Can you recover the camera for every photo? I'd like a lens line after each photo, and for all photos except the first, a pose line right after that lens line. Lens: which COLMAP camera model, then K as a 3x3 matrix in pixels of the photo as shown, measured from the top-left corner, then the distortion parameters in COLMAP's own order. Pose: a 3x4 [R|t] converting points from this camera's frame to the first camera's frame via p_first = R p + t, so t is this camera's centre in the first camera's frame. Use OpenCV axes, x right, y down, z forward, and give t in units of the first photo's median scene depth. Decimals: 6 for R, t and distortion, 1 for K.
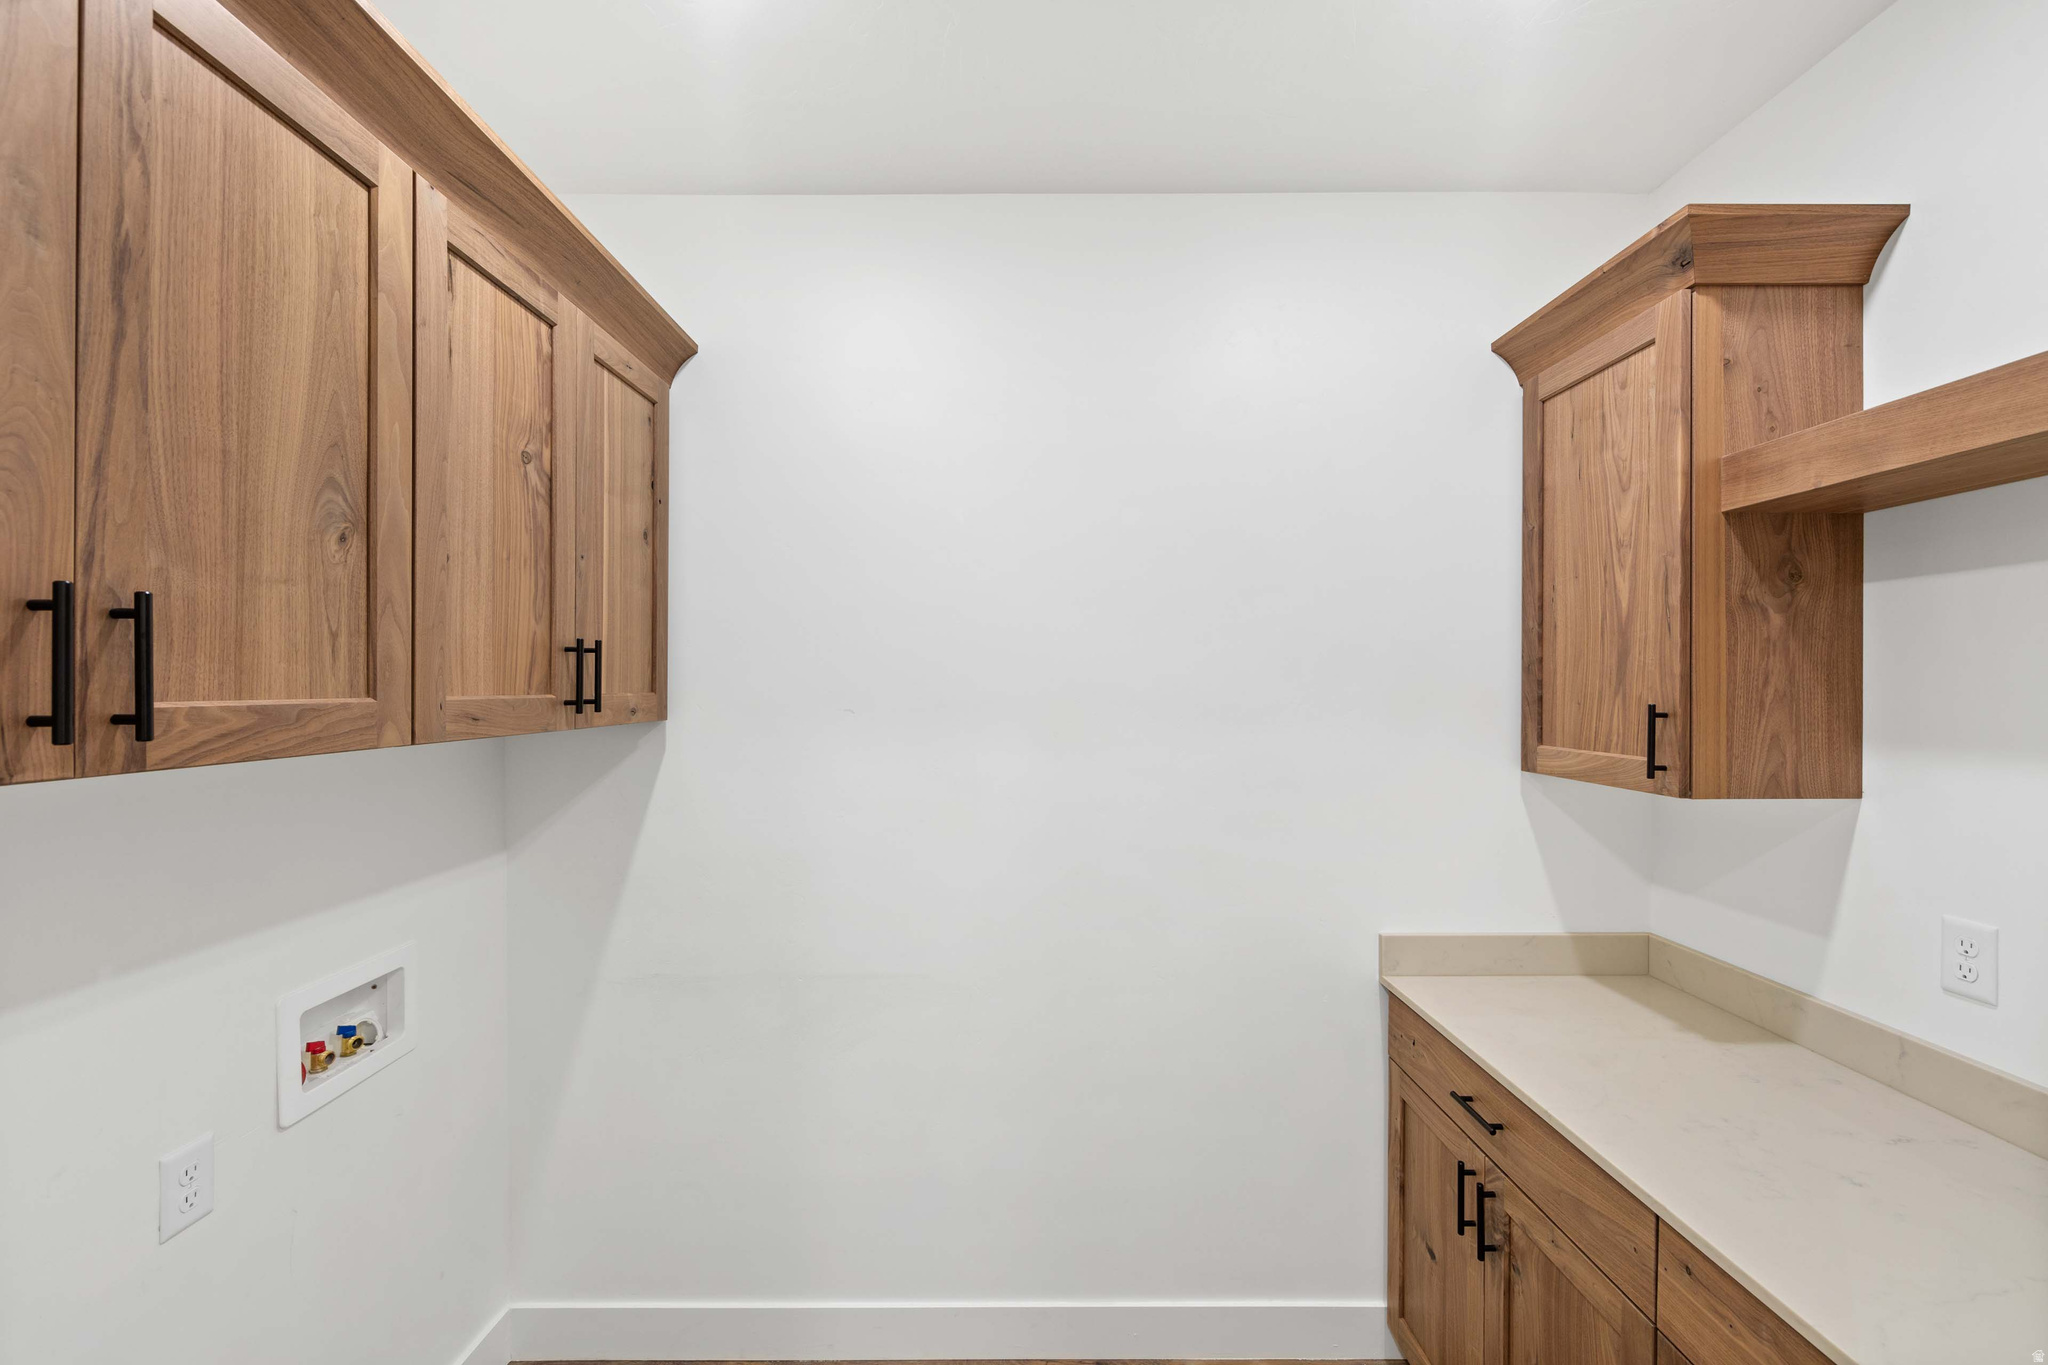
lens RADIAL K [[807.6, 0, 1026.6], [0, 807.6, 686.0], [0, 0, 1]] dist [-0.000808, -0.000844]
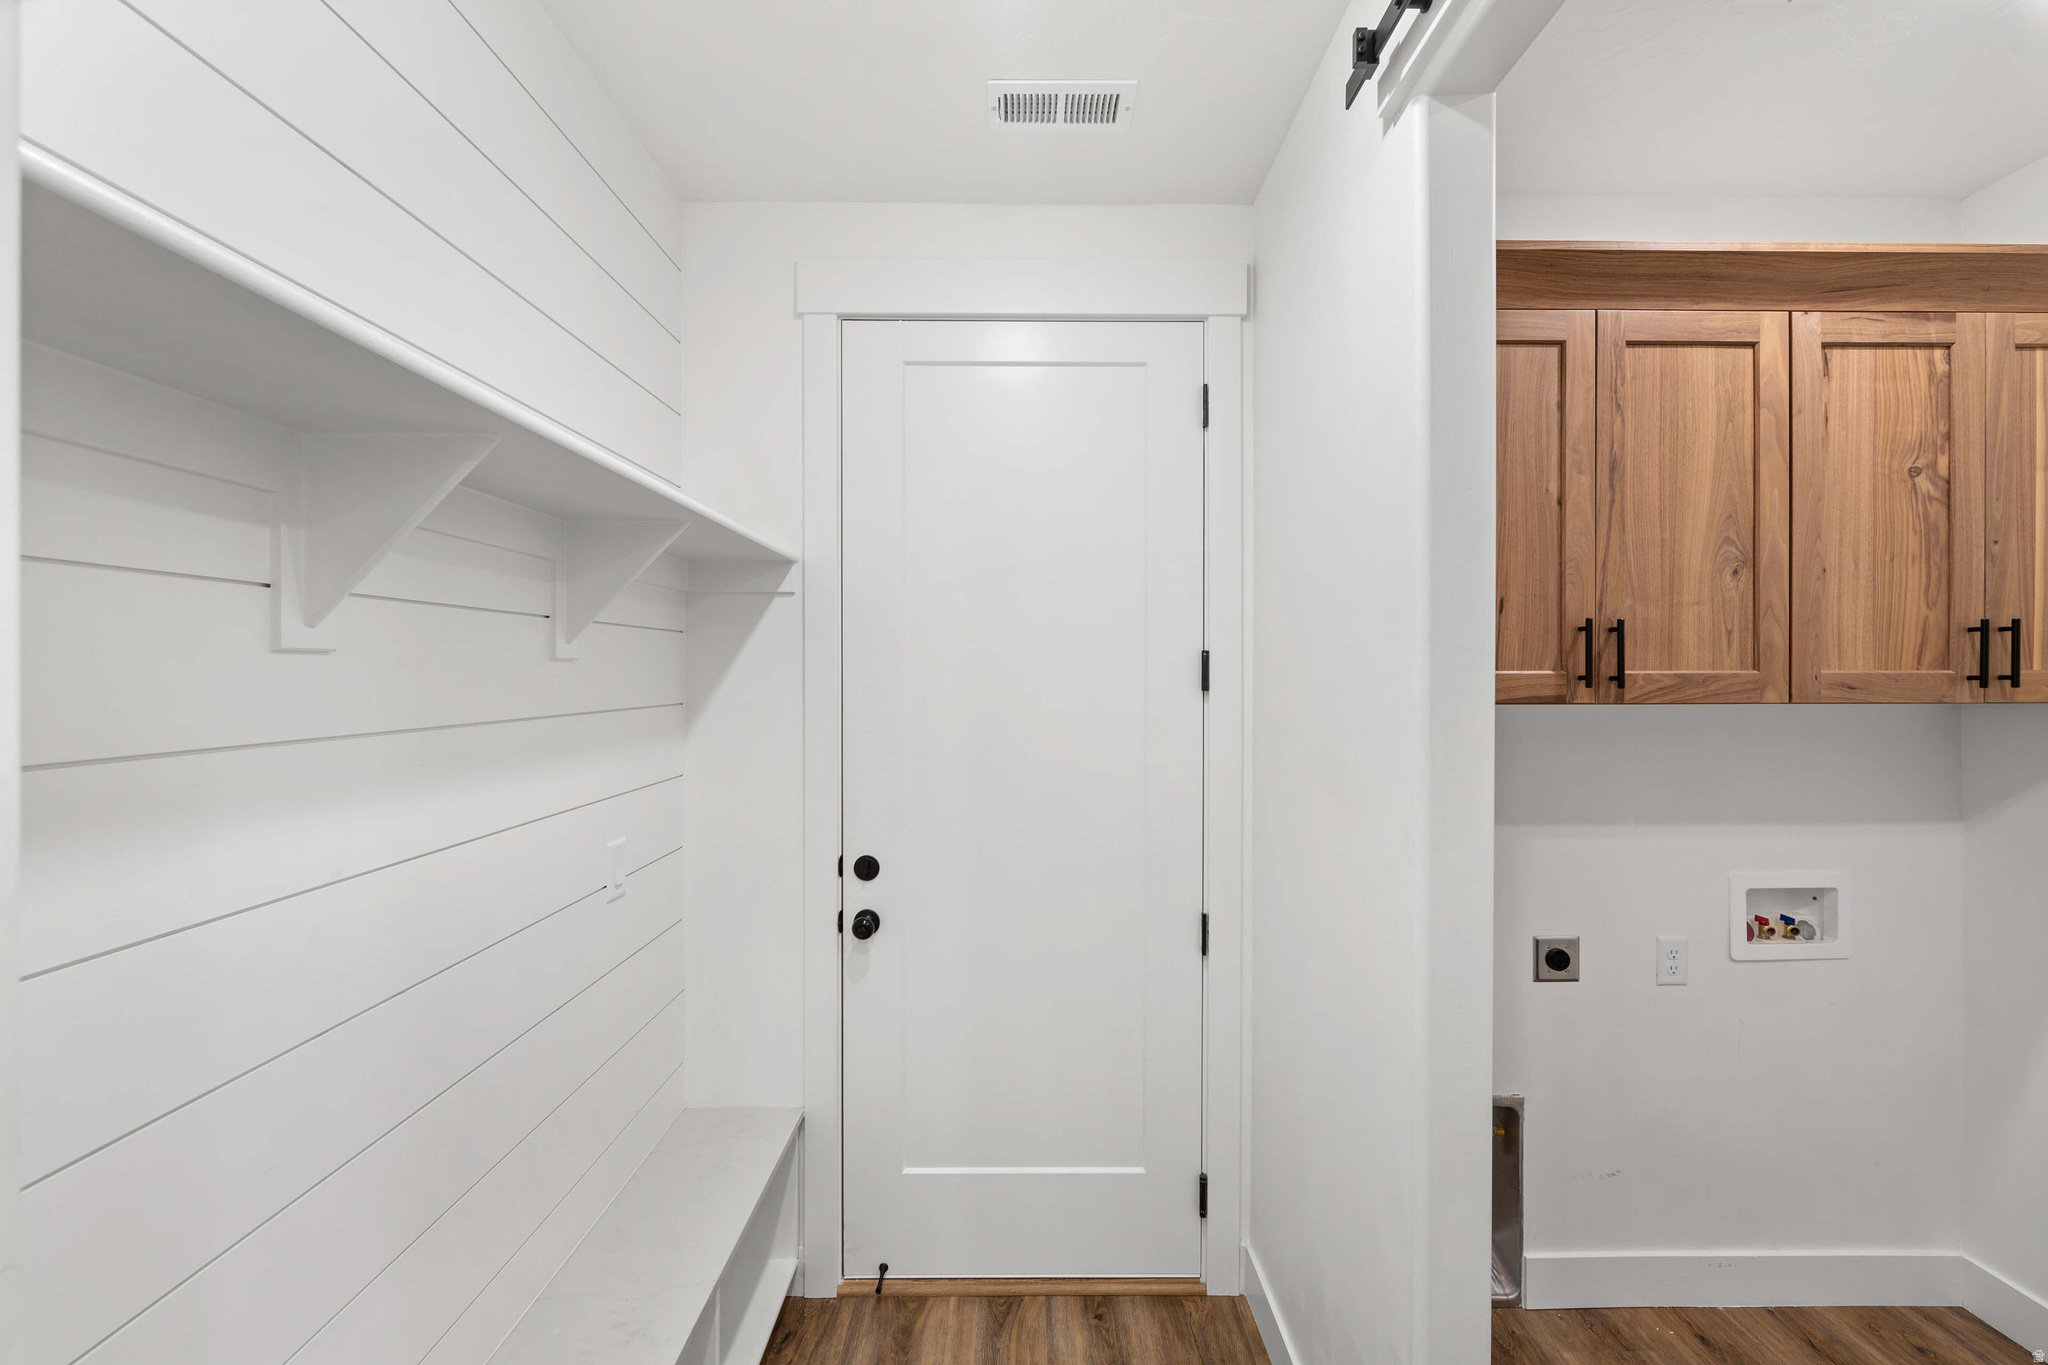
lens RADIAL K [[807.6, 0, 1028.1], [0, 807.6, 677.4], [0, 0, 1]] dist [-0.000808, -0.000844]
pose [[0.006592, 0.003473, -0.999972, 0.751204], [0.000864, 0.999994, 0.003478, 0.021296], [0.999978, -0.000887, 0.006589, -0.426311]]
